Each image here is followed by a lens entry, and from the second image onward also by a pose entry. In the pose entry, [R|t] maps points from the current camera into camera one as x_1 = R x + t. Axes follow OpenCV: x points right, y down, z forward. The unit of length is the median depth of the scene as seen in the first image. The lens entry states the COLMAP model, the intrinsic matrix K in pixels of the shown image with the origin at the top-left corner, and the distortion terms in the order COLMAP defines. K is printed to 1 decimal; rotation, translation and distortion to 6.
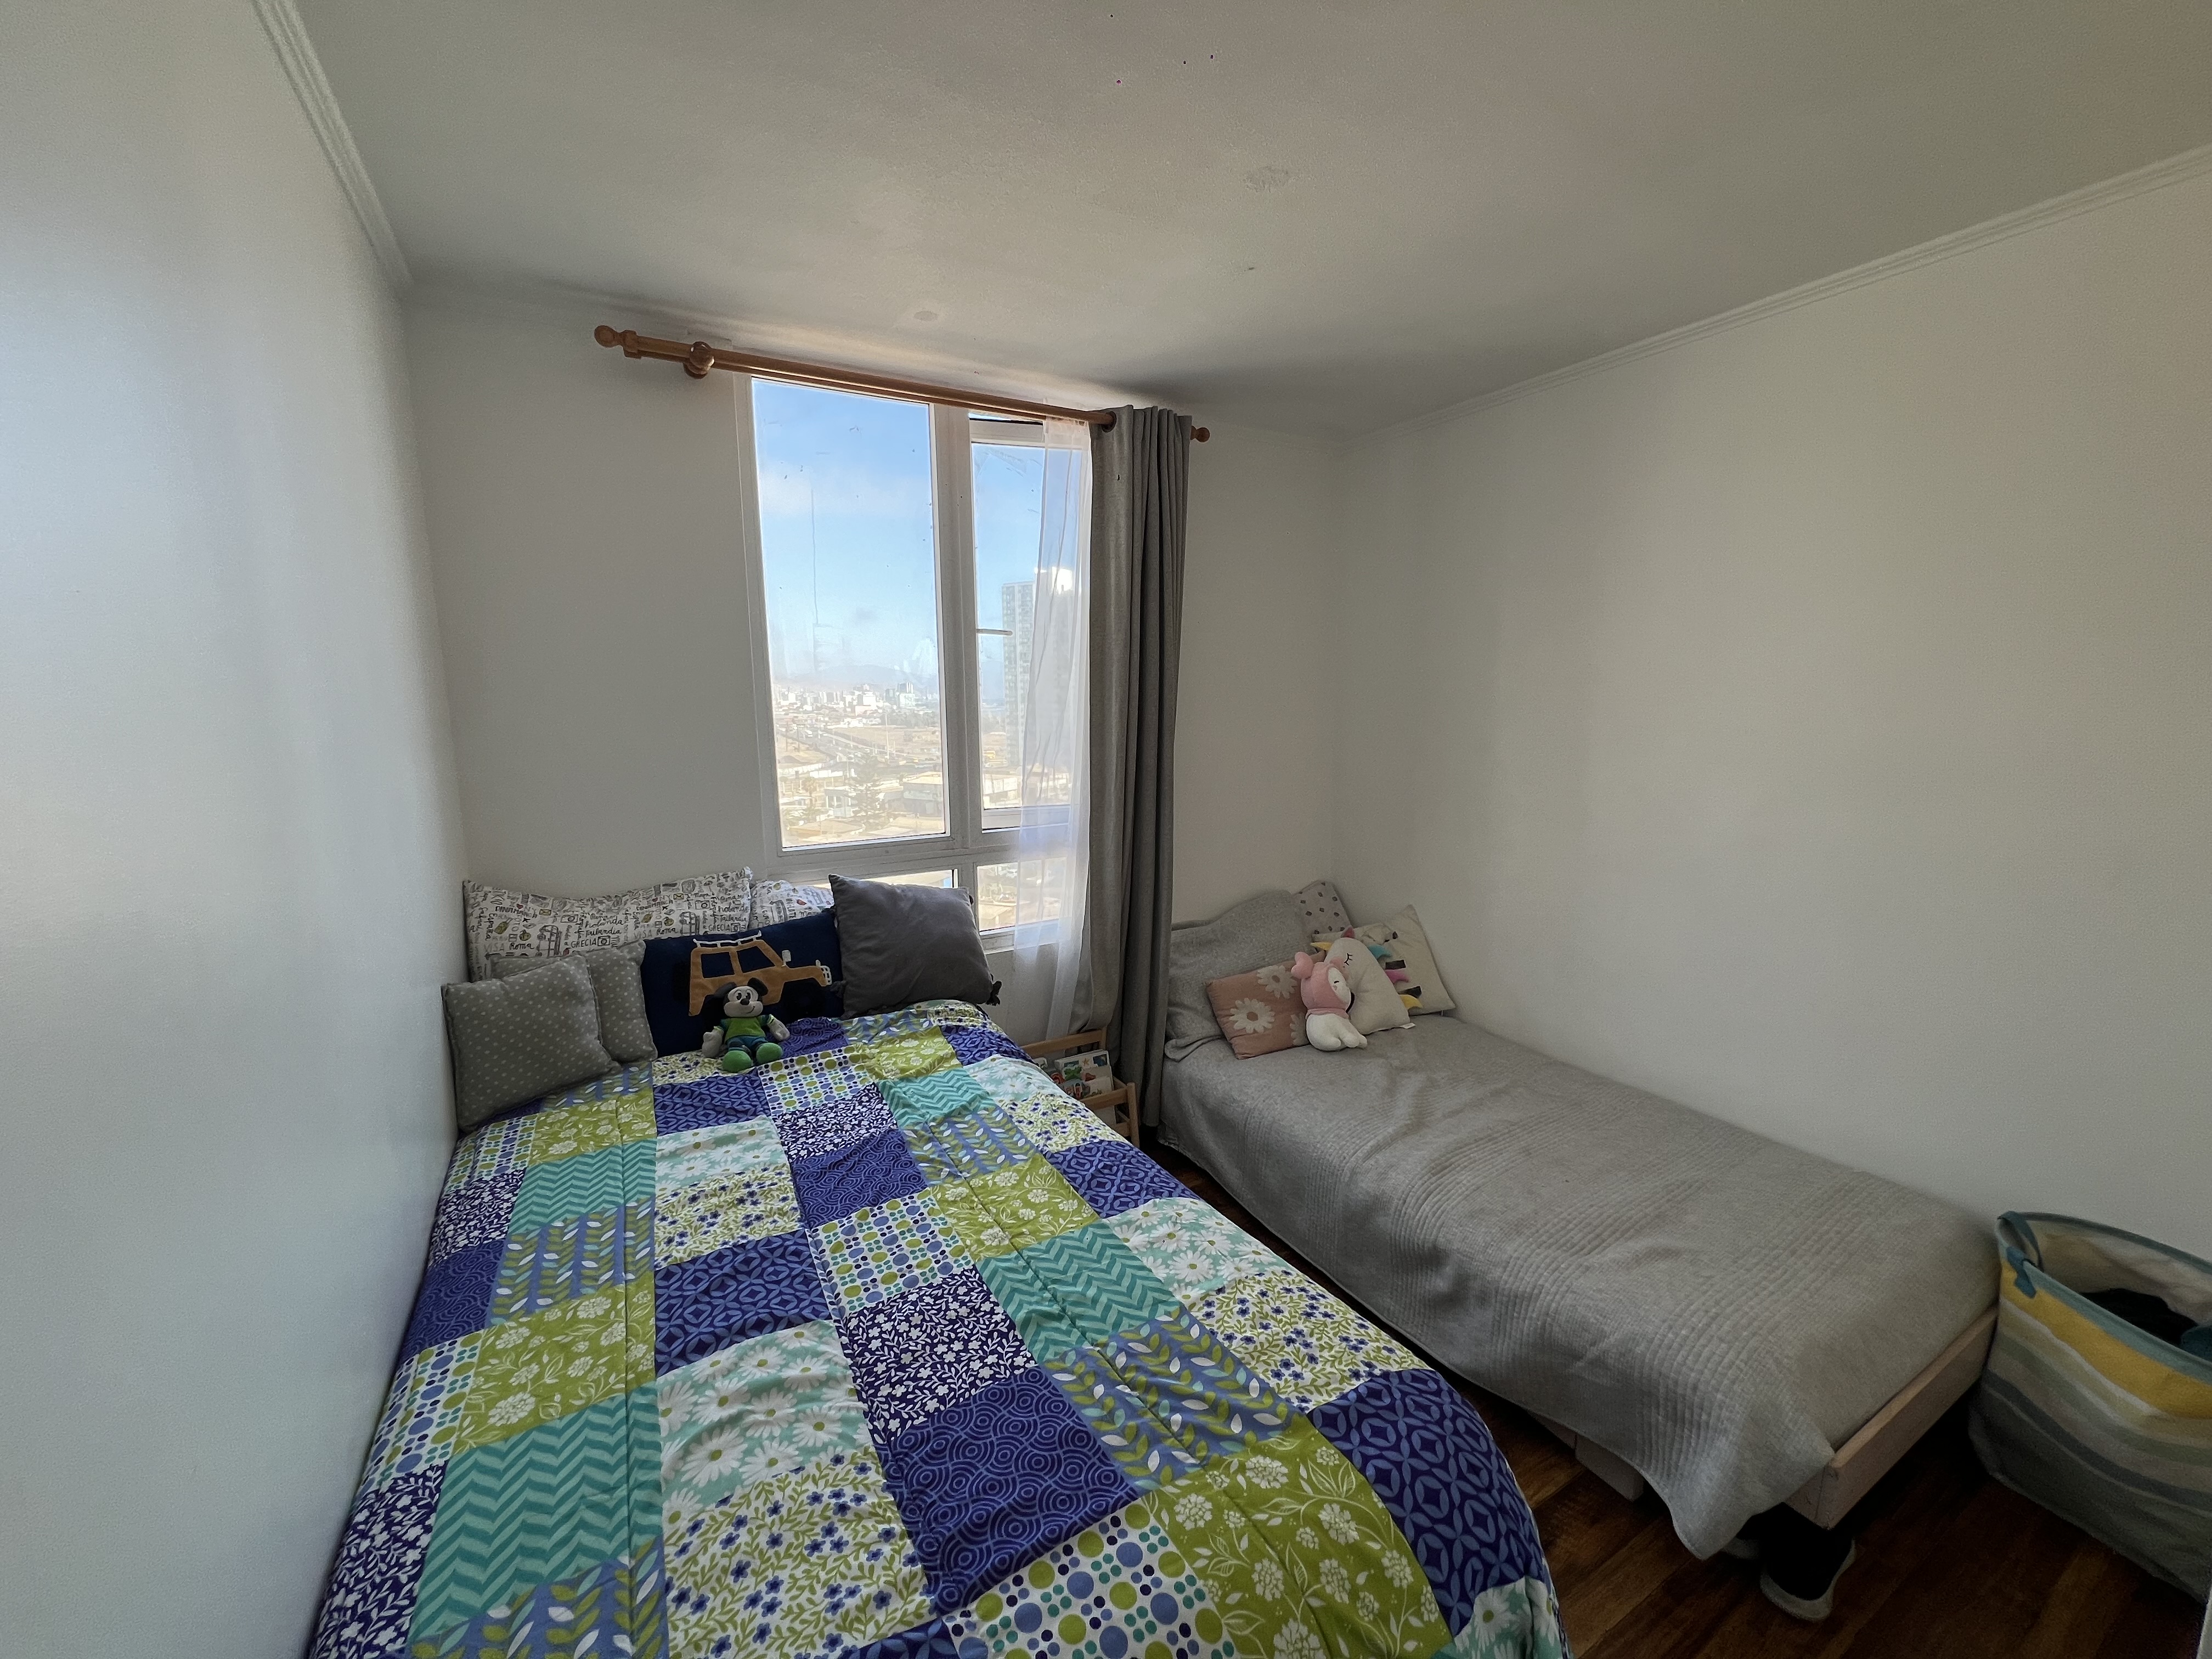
lens RADIAL K [[884.5, 0, 1105.3], [0, 884.5, 830.9], [0, 0, 1]] dist [-0.003192, 0.002383]
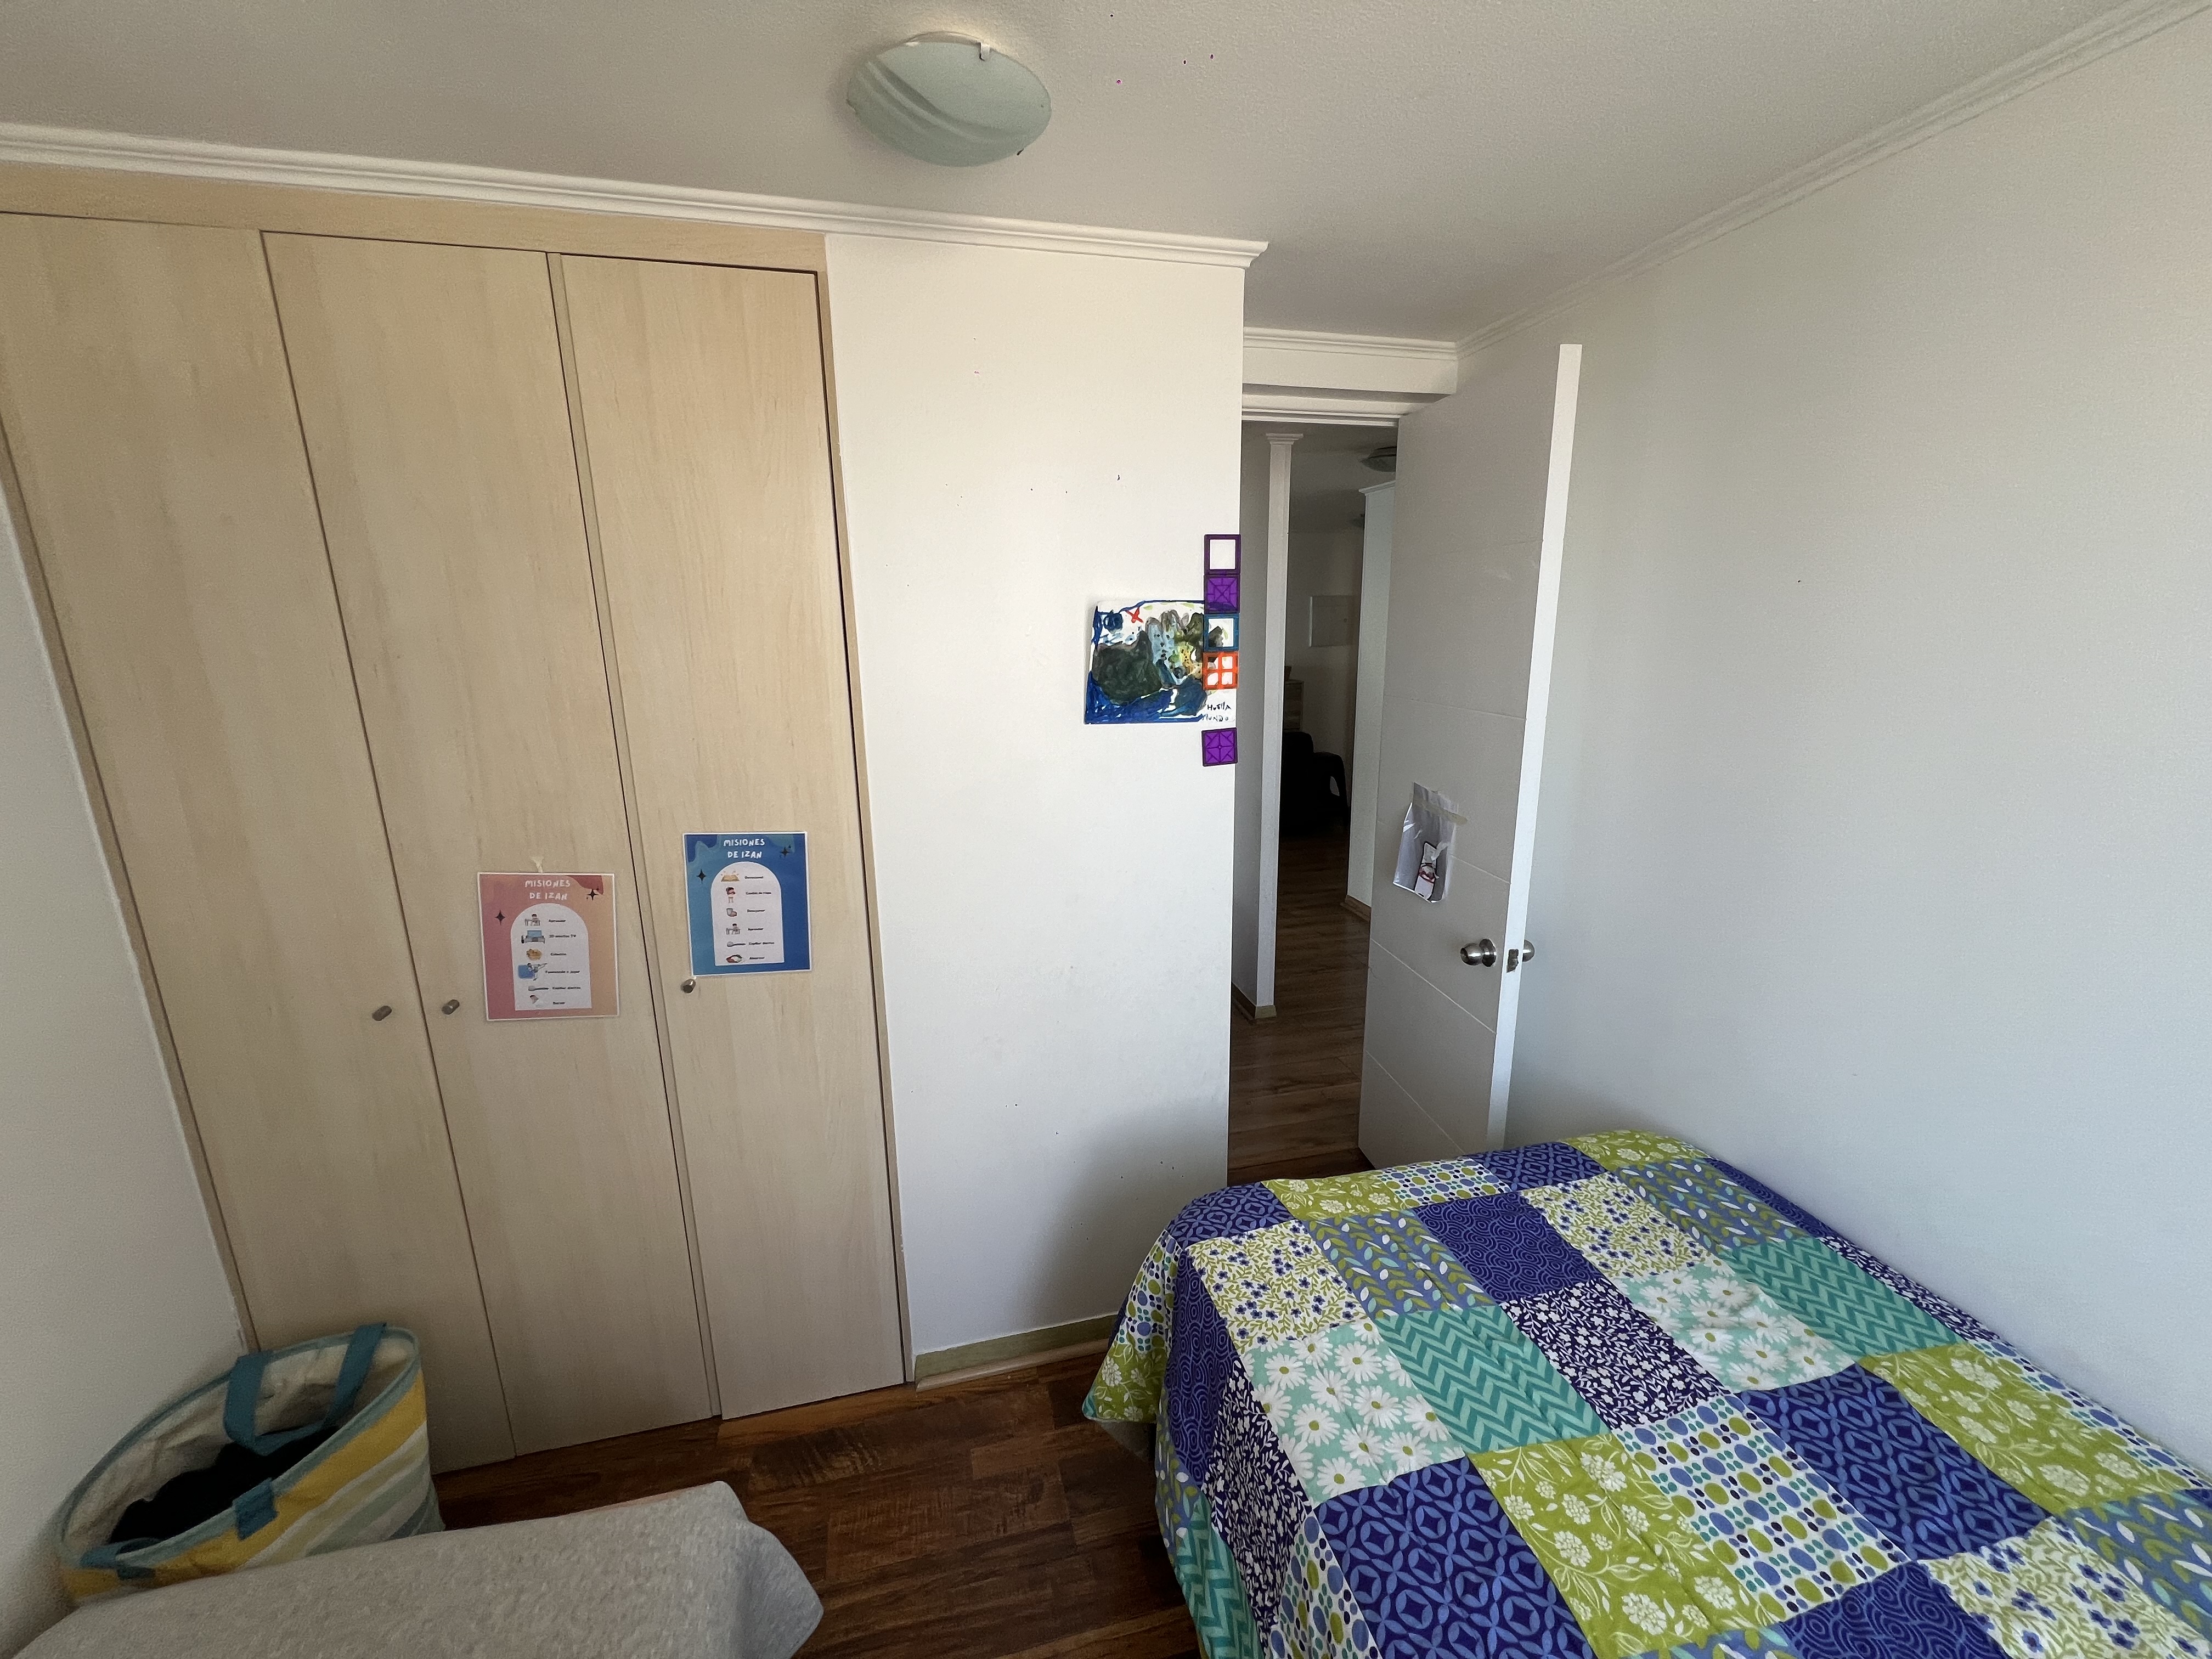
lens RADIAL K [[884.5, 0, 1105.1], [0, 884.5, 832.9], [0, 0, 1]] dist [-0.003192, 0.002383]
pose [[-0.961861, -0.036606, 0.271079, 0.136921], [0.069089, 0.926364, 0.370239, -0.483792], [-0.264671, 0.374847, -0.888504, 1.914560]]
